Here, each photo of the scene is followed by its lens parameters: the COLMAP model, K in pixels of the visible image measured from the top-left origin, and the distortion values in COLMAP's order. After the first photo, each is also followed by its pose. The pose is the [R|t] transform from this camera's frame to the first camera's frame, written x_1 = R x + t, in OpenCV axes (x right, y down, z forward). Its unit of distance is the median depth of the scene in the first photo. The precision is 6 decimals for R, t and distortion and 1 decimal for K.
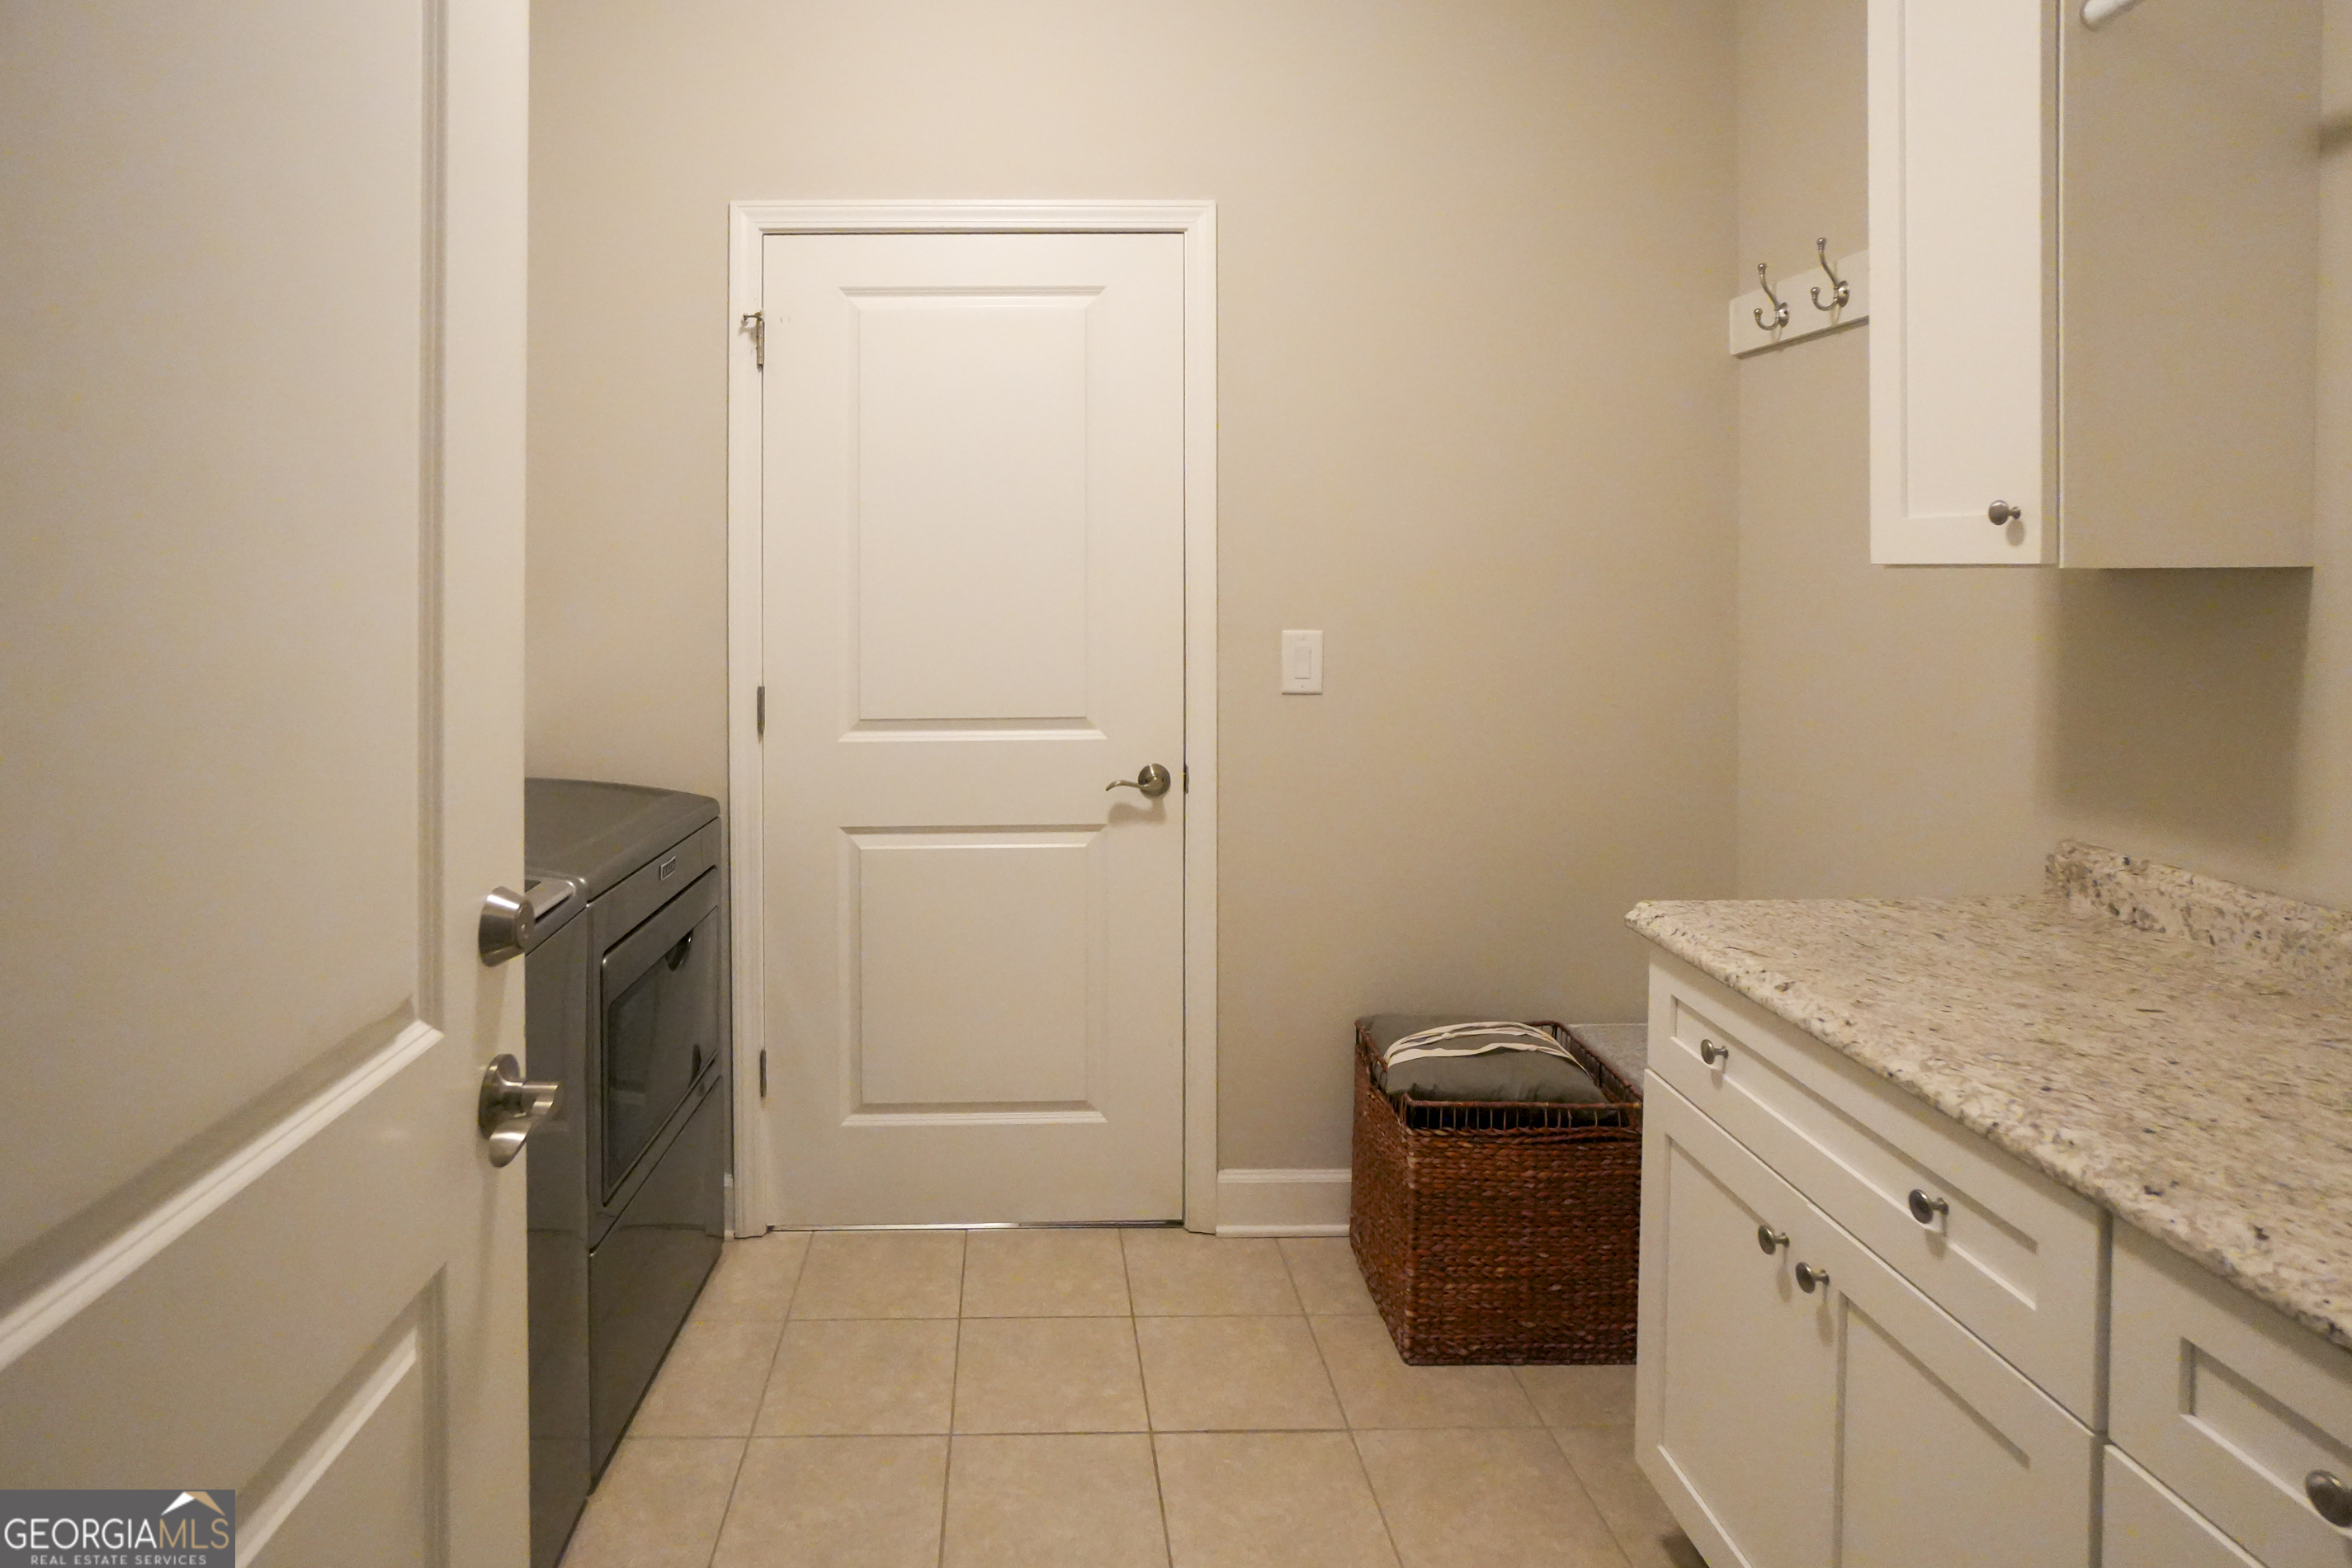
lens RADIAL K [[1288.8, 0, 1176.0], [0, 1288.8, 784.0], [0, 0, 1]] dist [-0.043227, 0.022857]
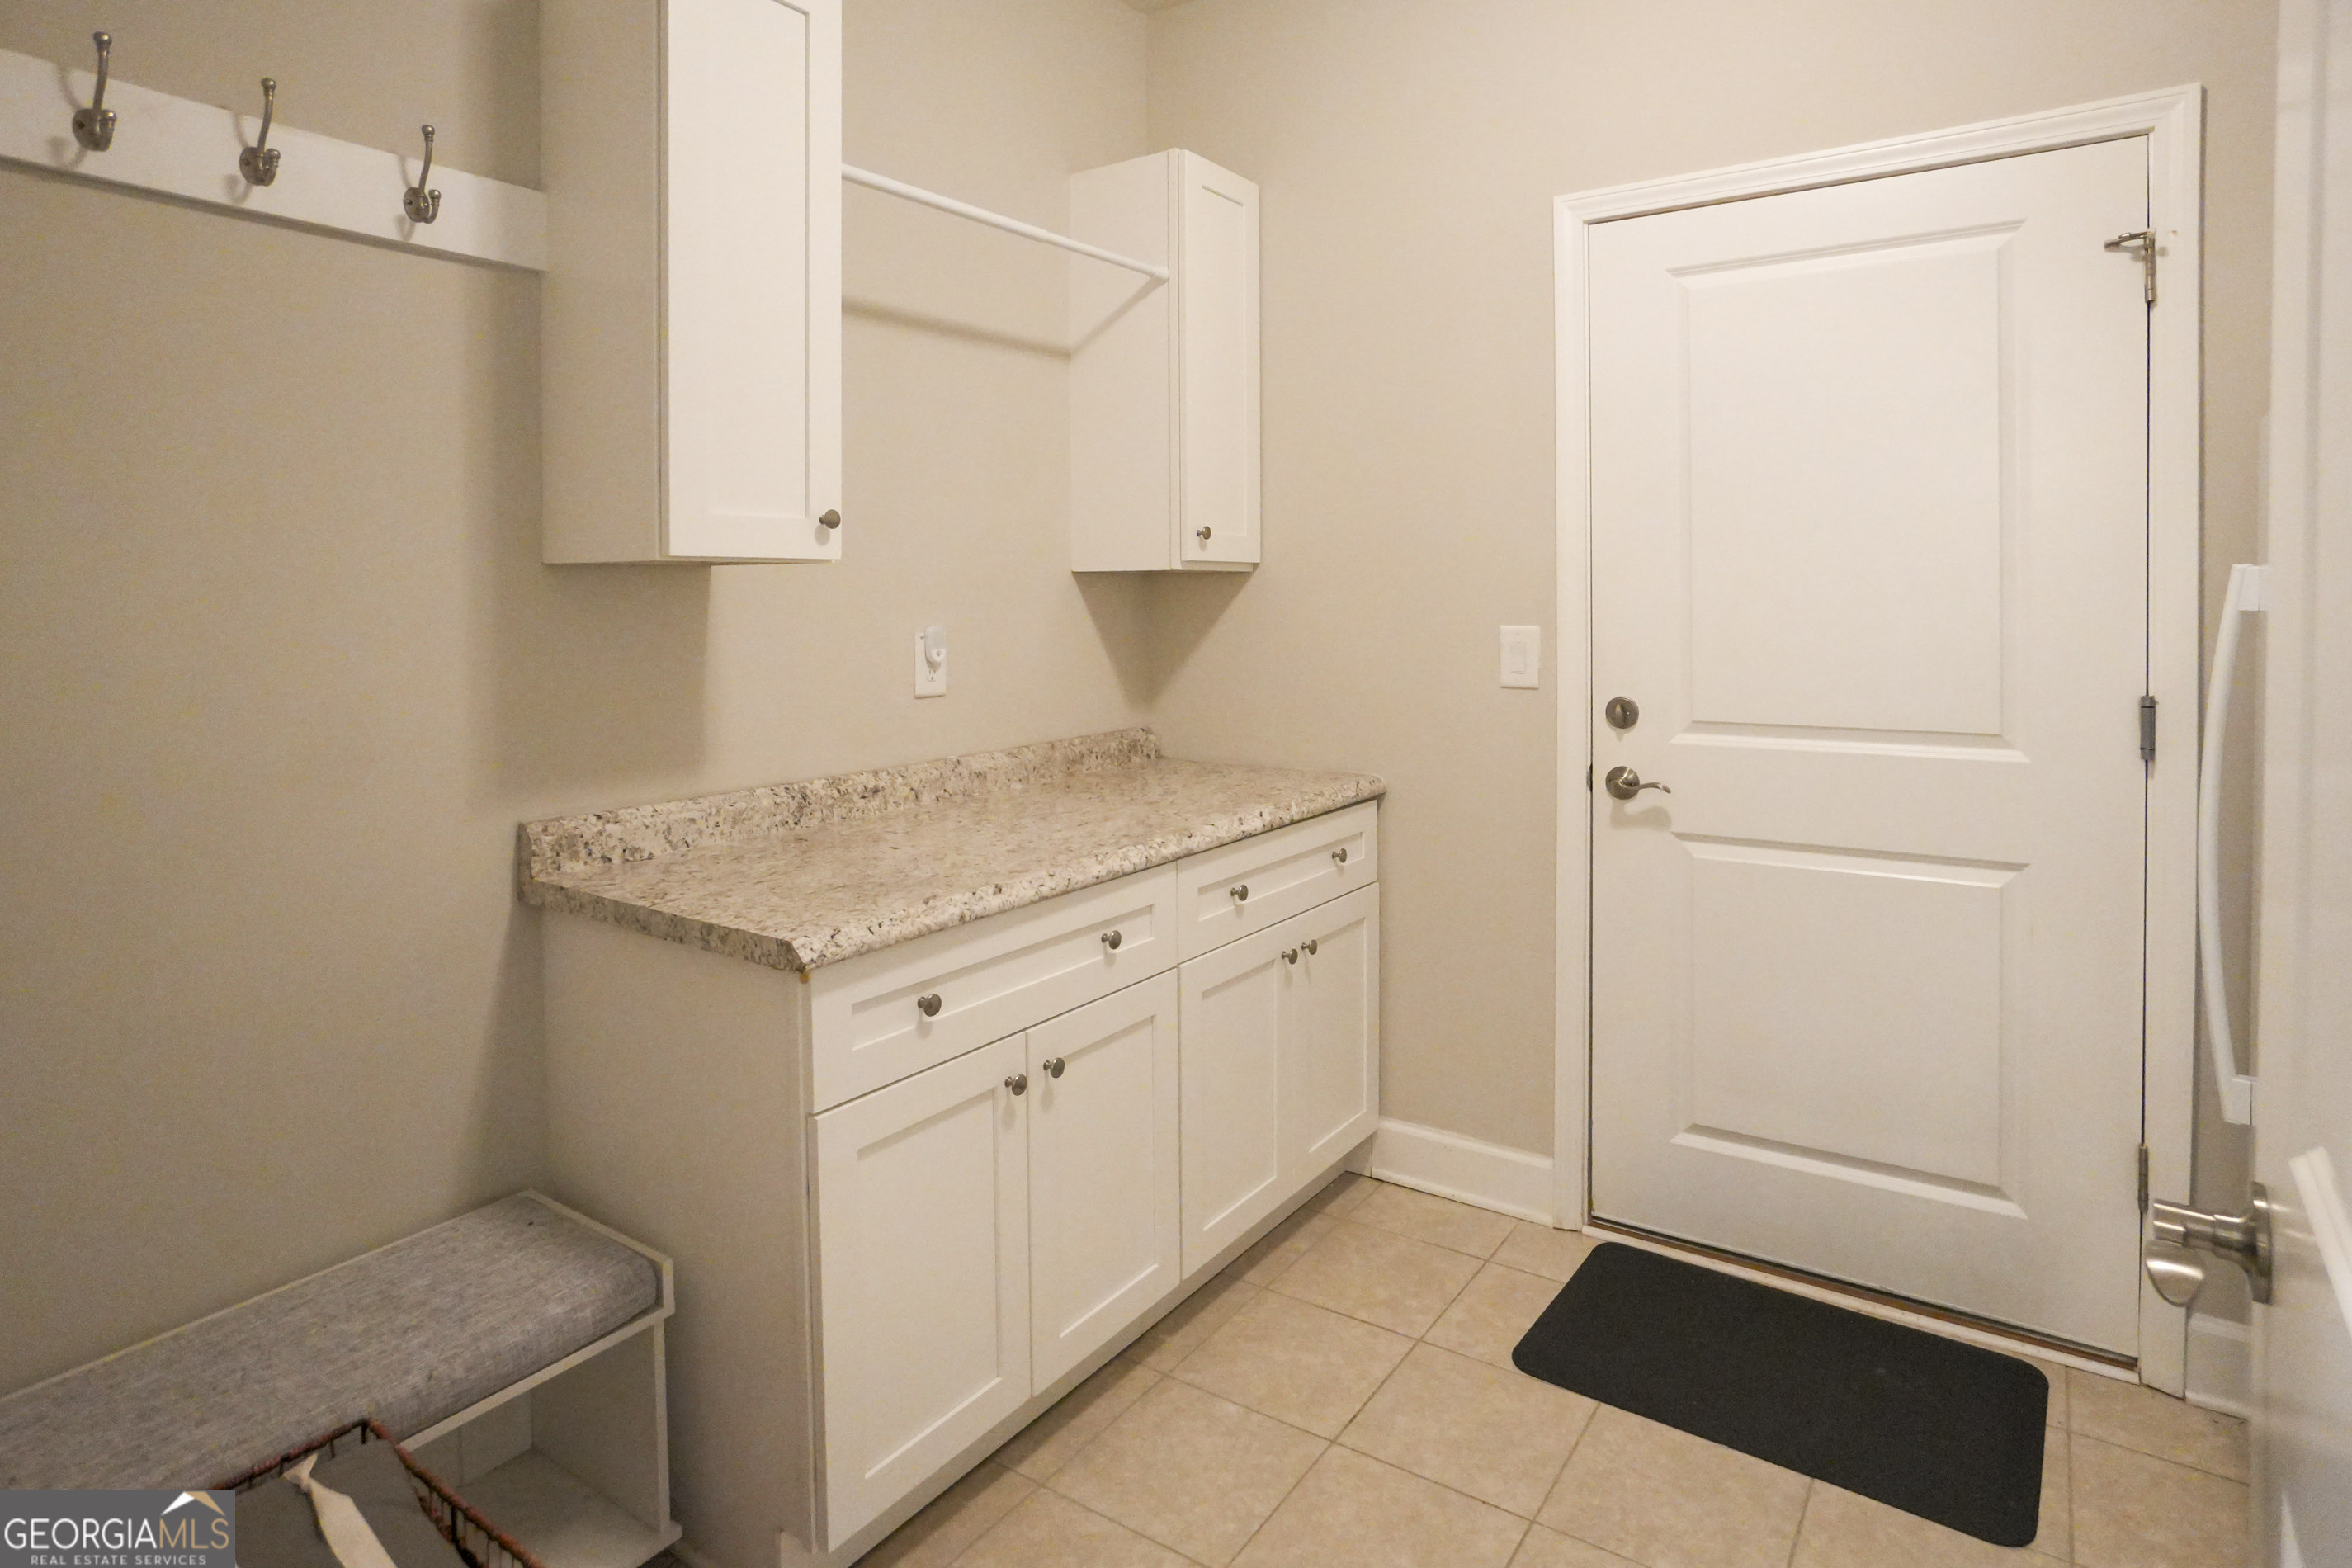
lens RADIAL K [[1288.8, 0, 1176.0], [0, 1288.8, 784.0], [0, 0, 1]] dist [-0.043227, 0.022857]
pose [[-0.745957, -0.100245, 0.658407, -0.436996], [0.111103, 0.956023, 0.271435, -0.241883], [-0.656662, 0.275630, -0.702014, 1.570747]]
